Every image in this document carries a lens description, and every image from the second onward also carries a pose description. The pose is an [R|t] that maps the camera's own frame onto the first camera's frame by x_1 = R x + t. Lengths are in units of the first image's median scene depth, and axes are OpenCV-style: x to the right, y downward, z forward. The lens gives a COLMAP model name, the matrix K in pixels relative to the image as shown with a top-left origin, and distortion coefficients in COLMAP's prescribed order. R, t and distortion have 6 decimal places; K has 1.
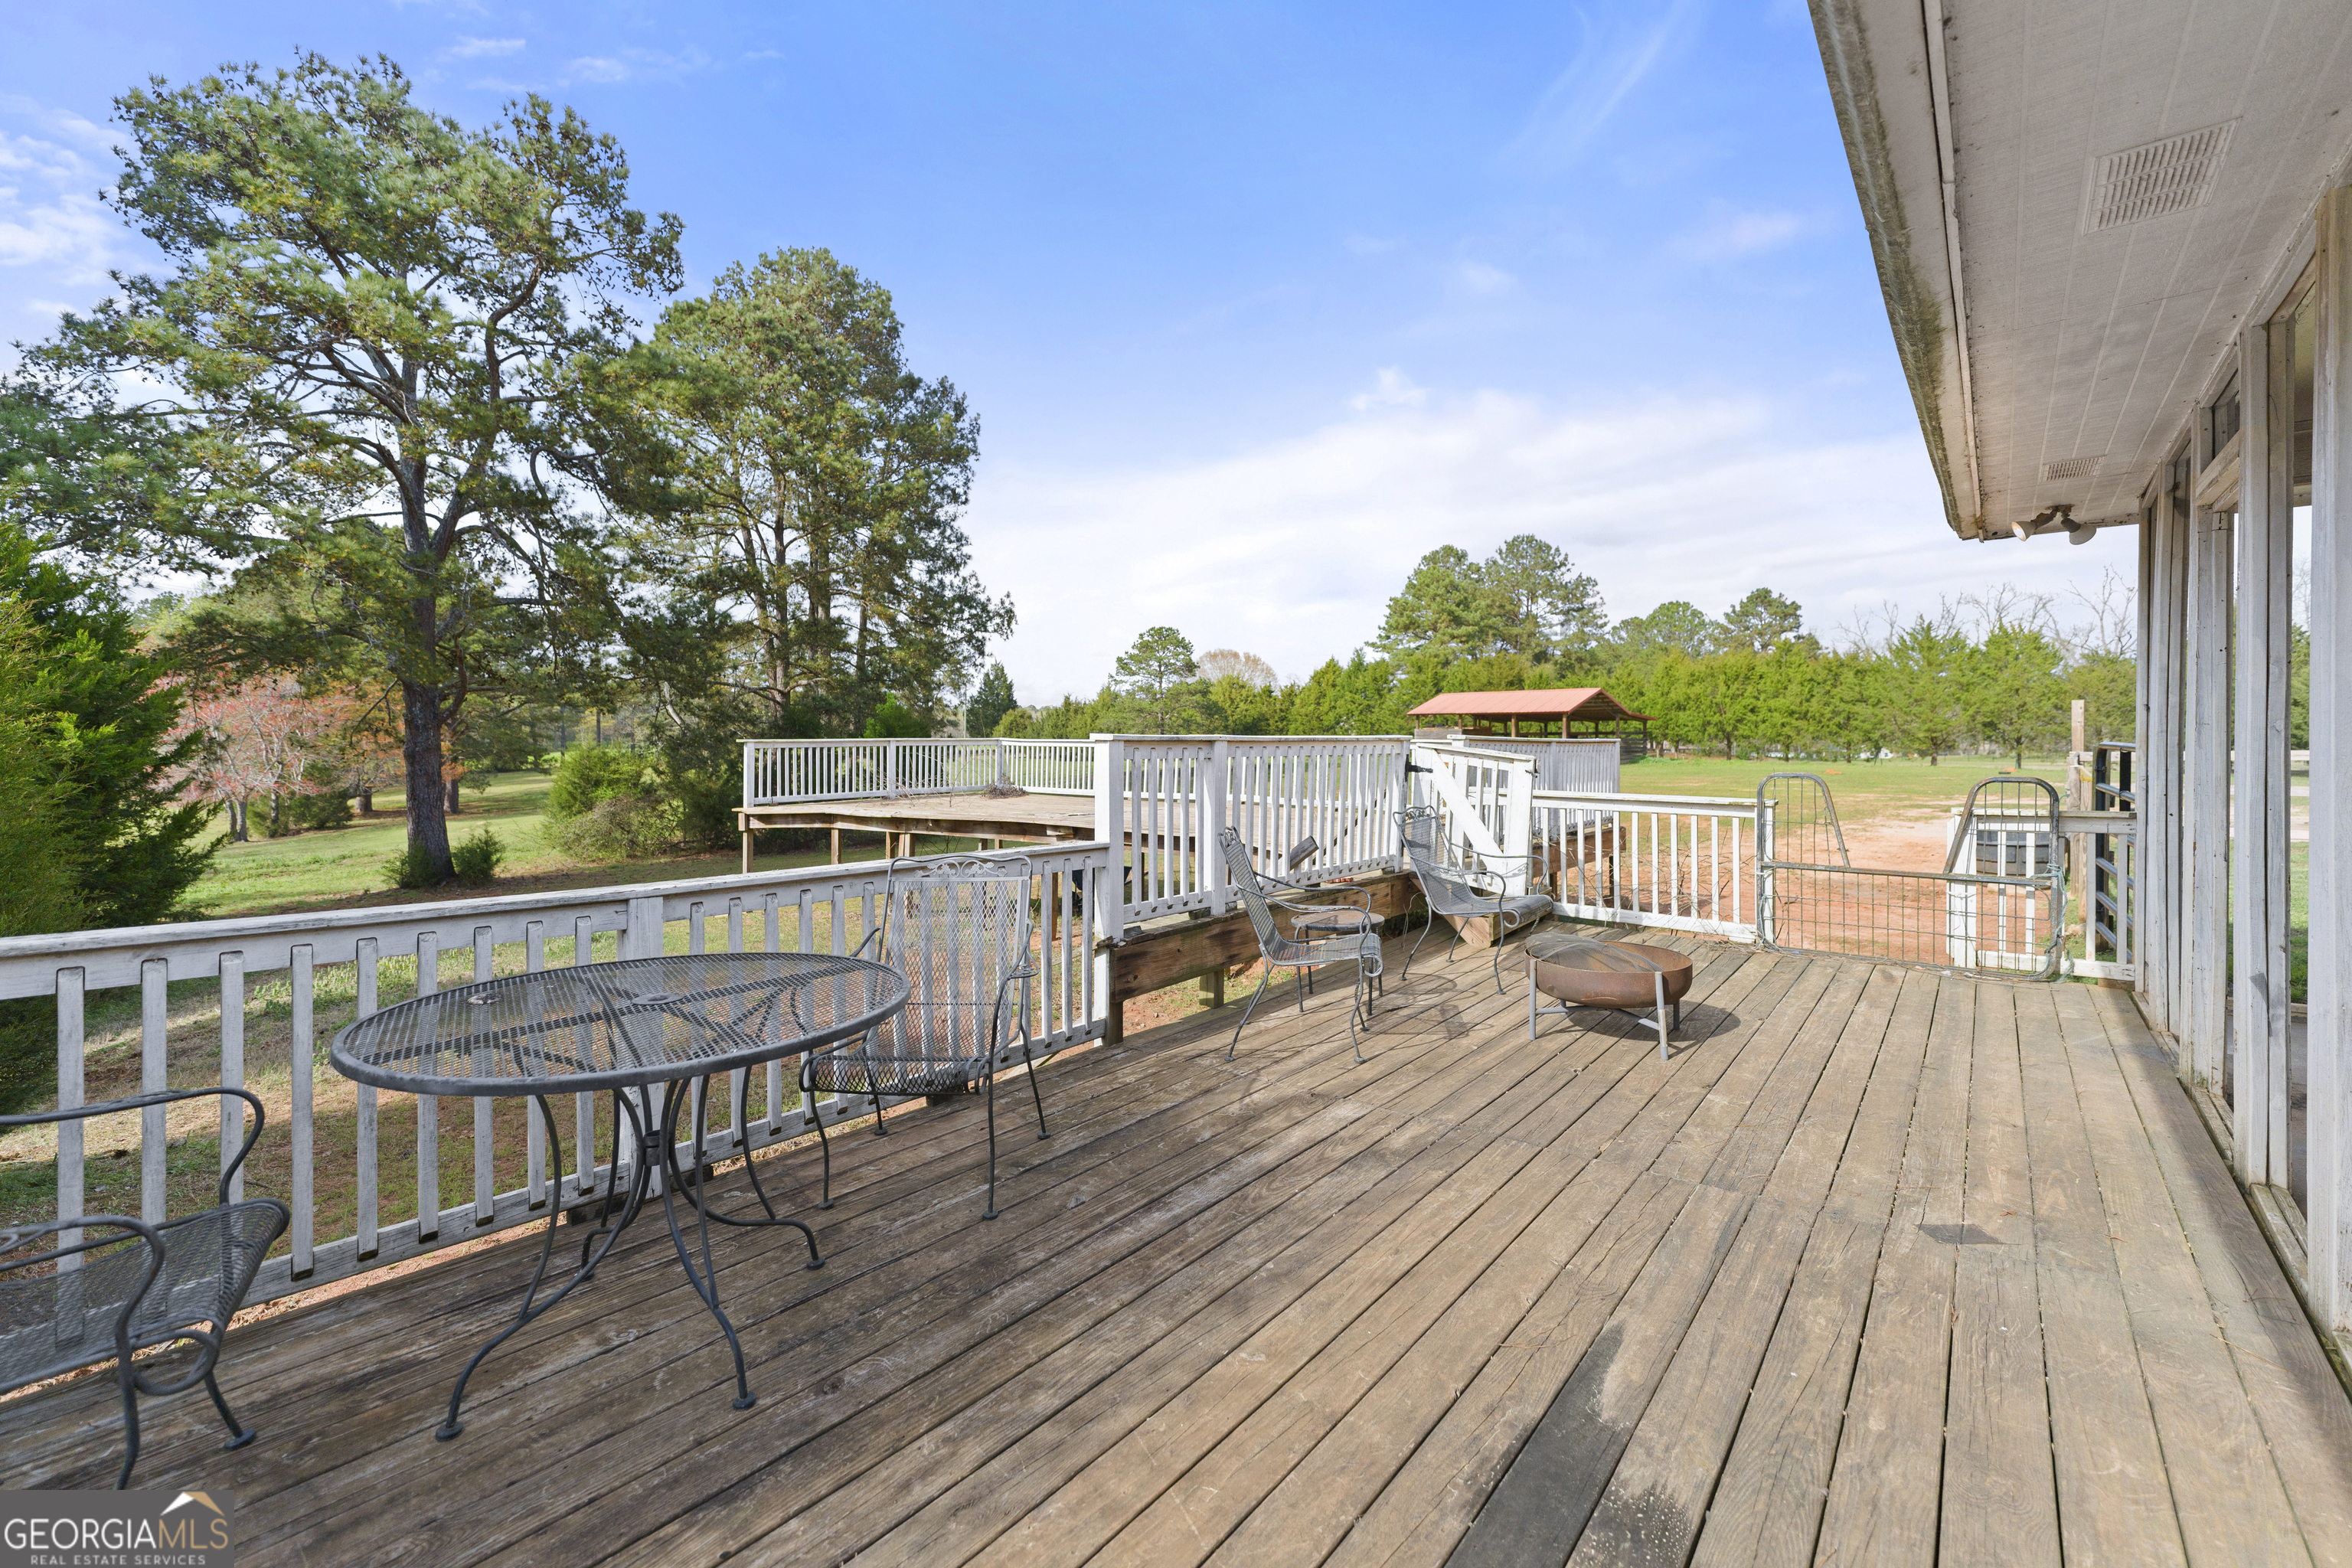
lens RADIAL K [[969.0, 0, 1174.2], [0, 969.0, 728.0], [0, 0, 1]] dist [0.000072, 0.000013]
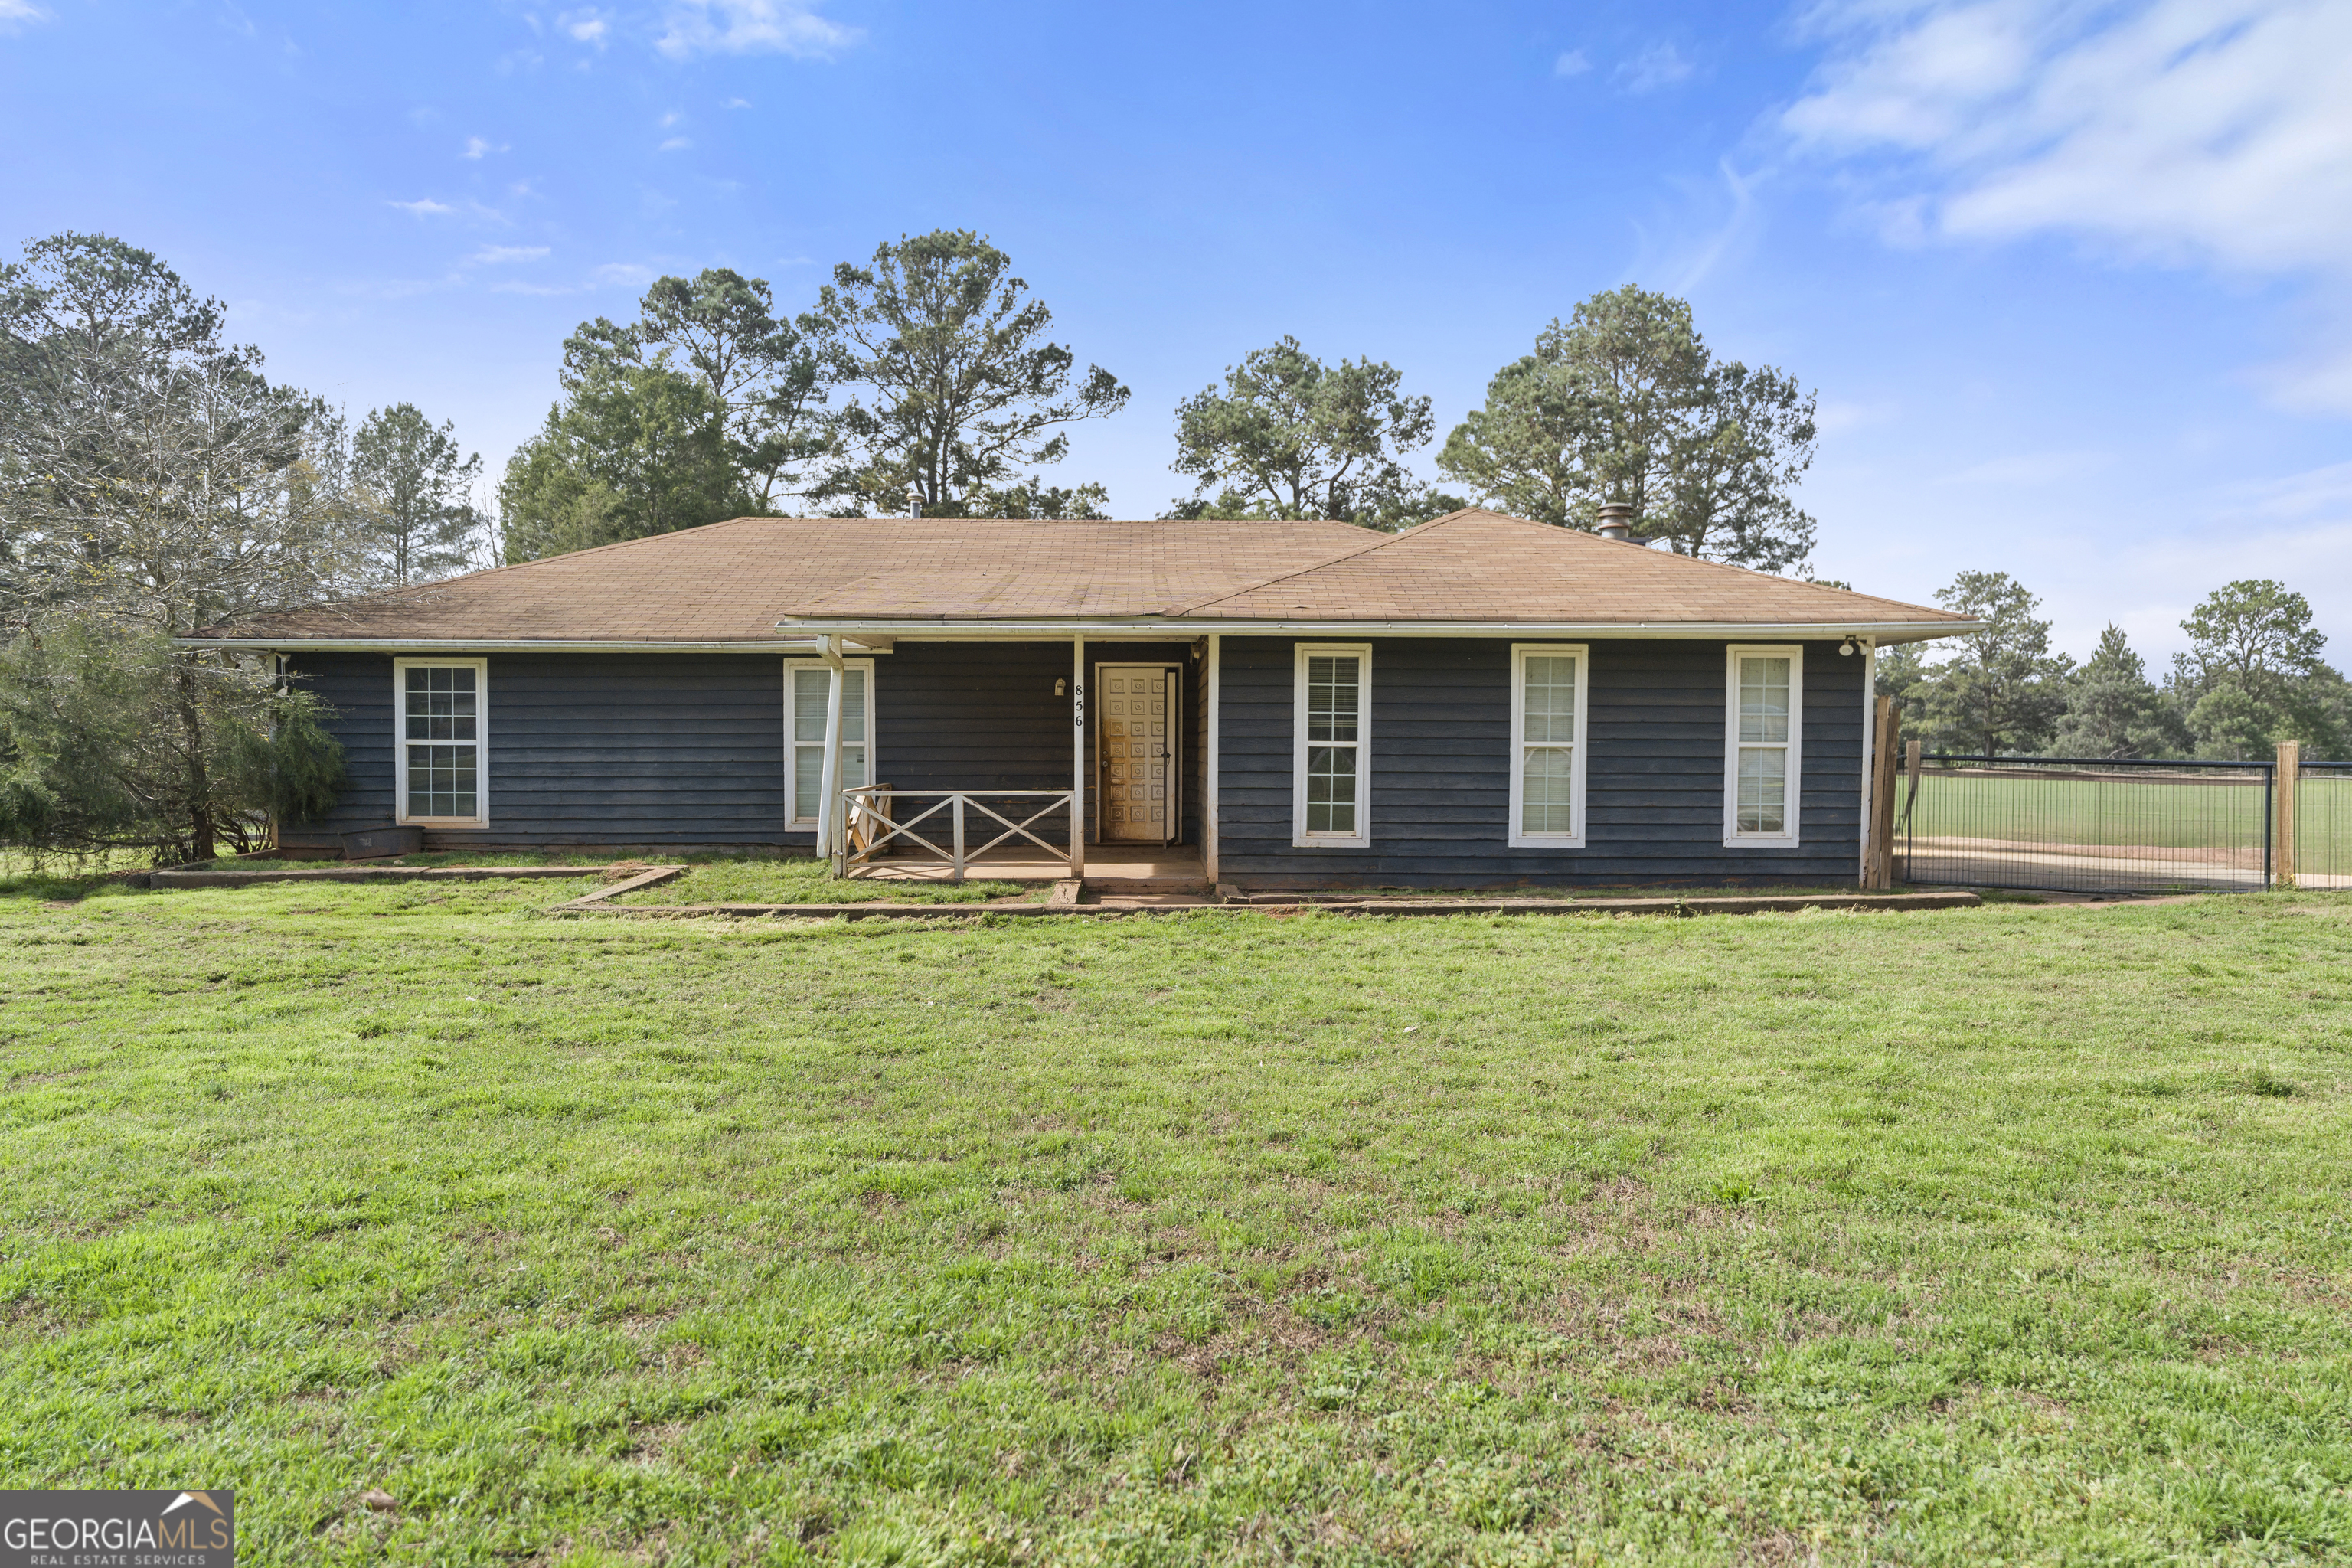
lens RADIAL K [[1512.0, 0, 1176.0], [0, 1512.0, 784.0], [0, 0, 1]] dist [0.000082, 0.000450]
pose [[0.656740, 0.033390, -0.753378, 0.287440], [-0.001051, 0.999059, 0.043362, -0.008200], [0.754116, -0.027686, 0.656157, -0.238638]]
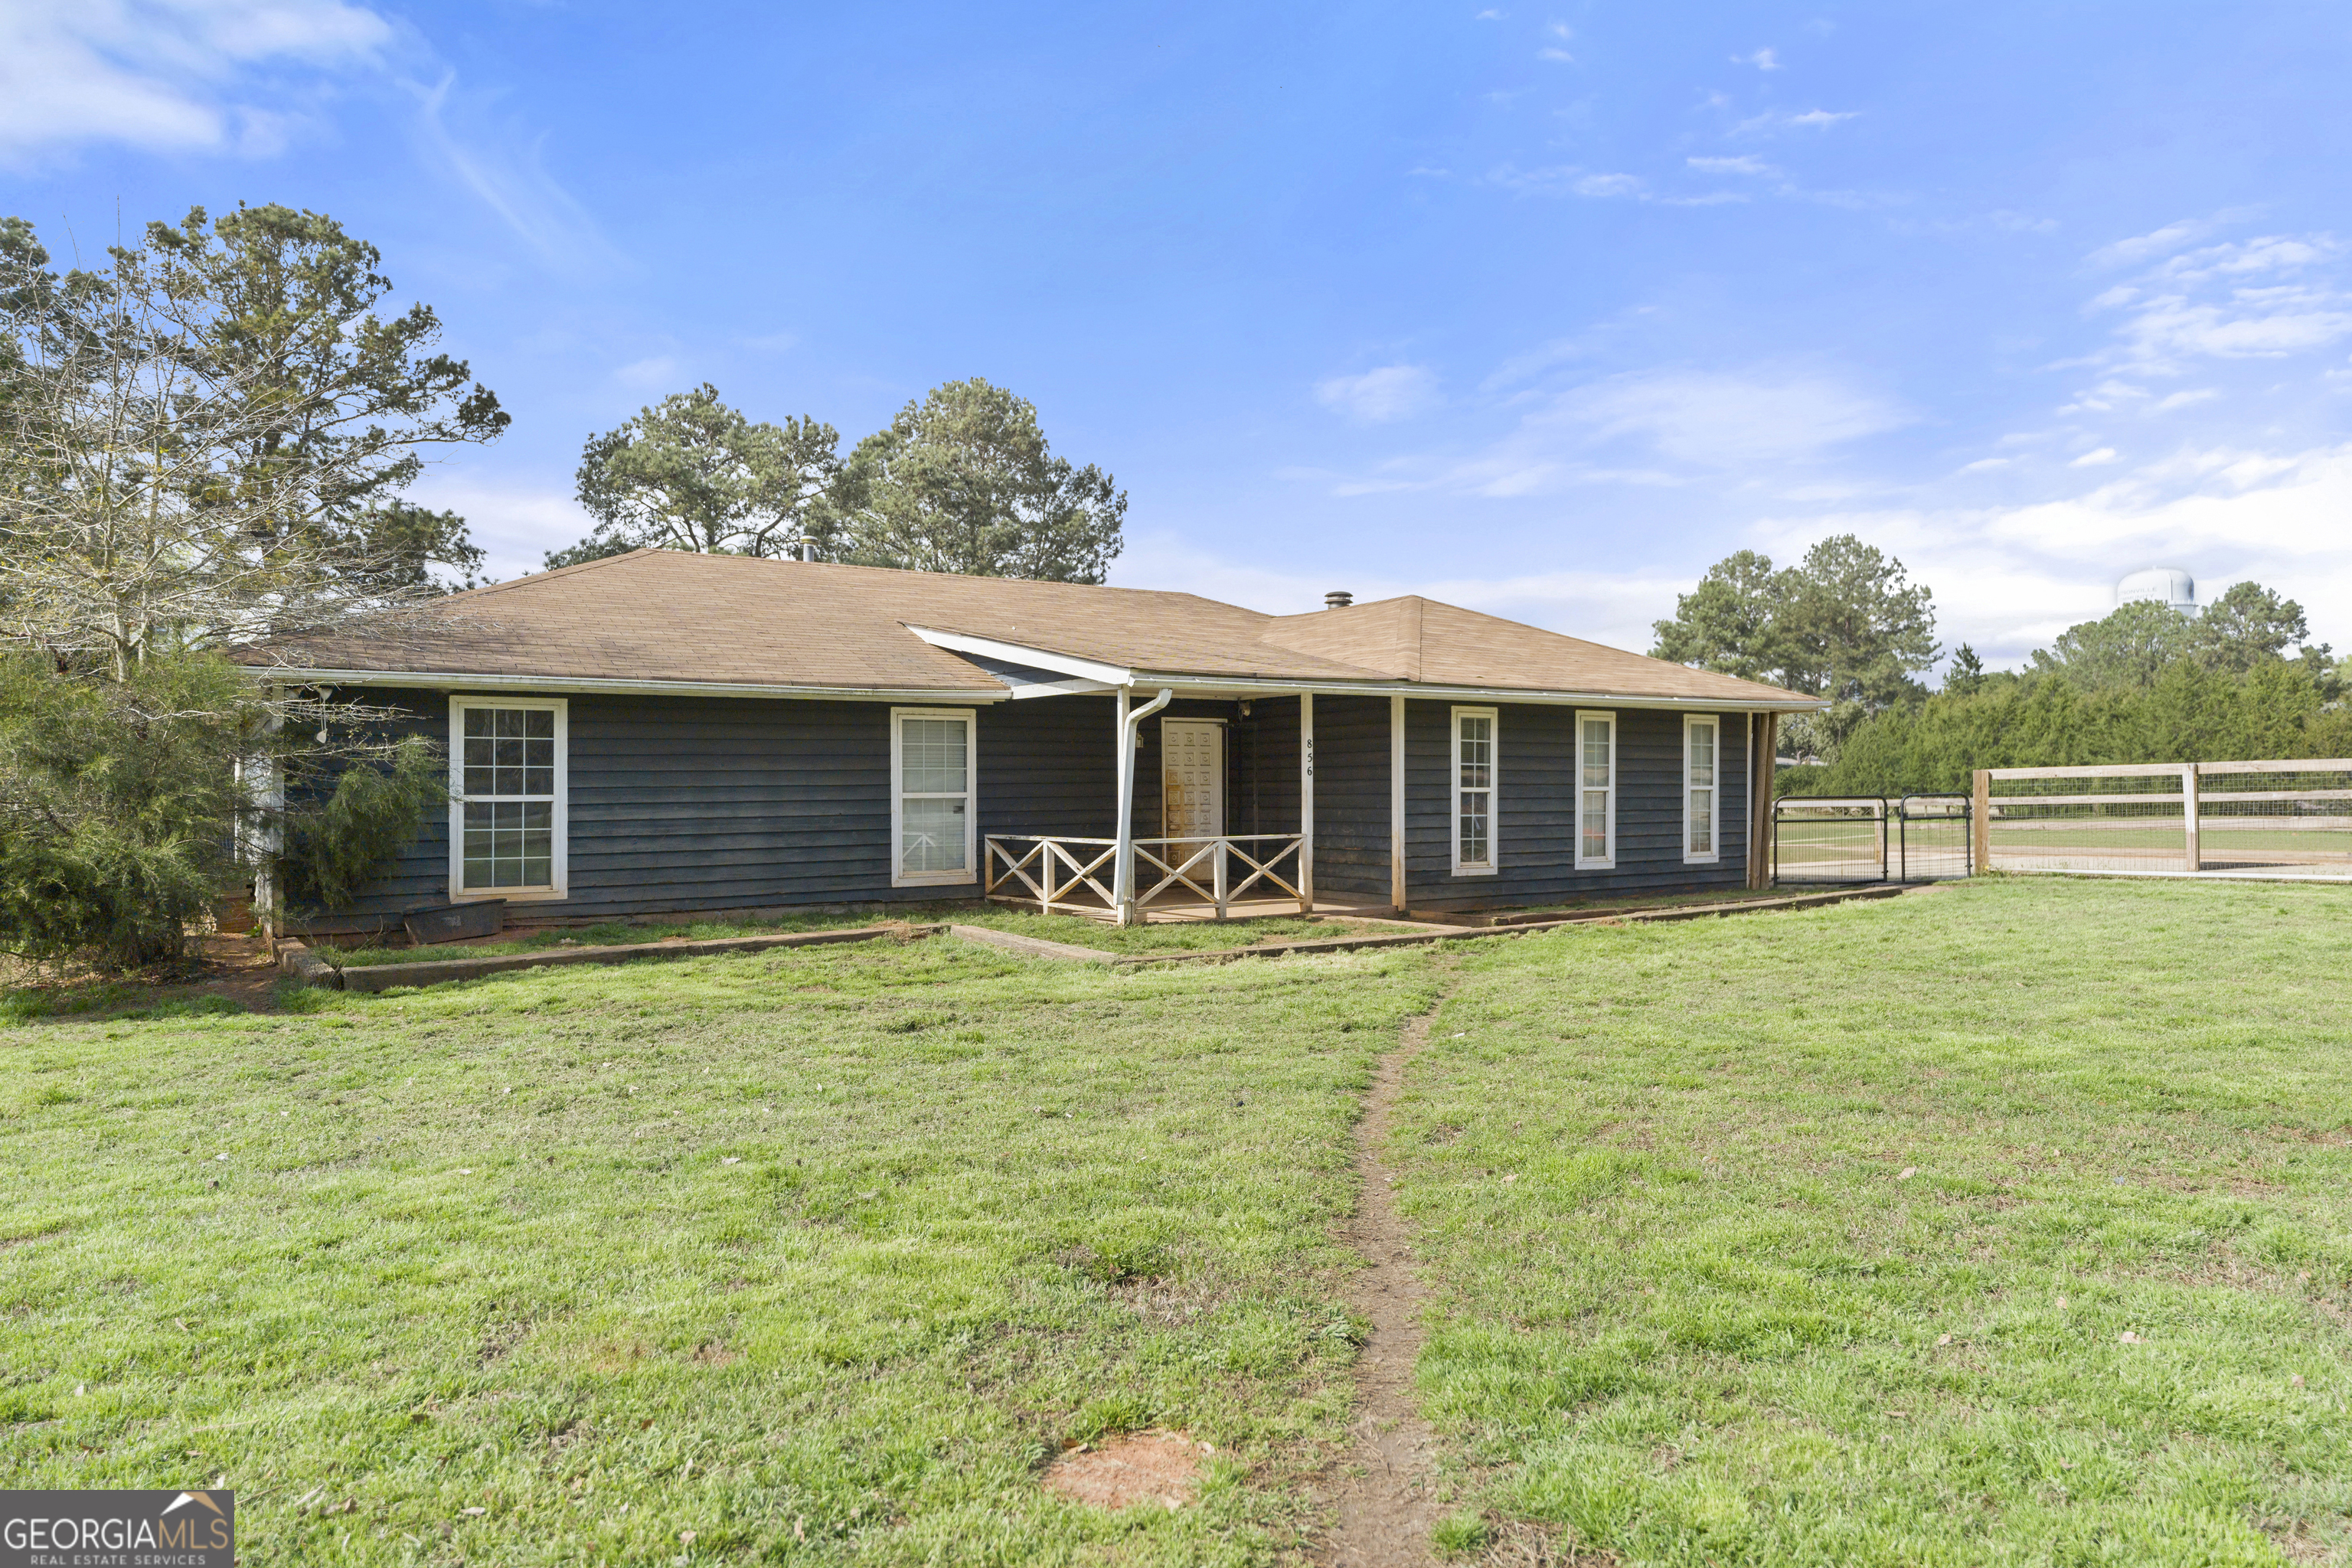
lens RADIAL K [[1467.0, 0, 1172.1], [0, 1467.0, 753.7], [0, 0, 1]] dist [0.010799, 0.000206]
pose [[0.959788, -0.003272, -0.280708, 0.180886], [0.000191, 0.999939, -0.011003, -0.008039], [0.280727, 0.010507, 0.959730, -0.322265]]
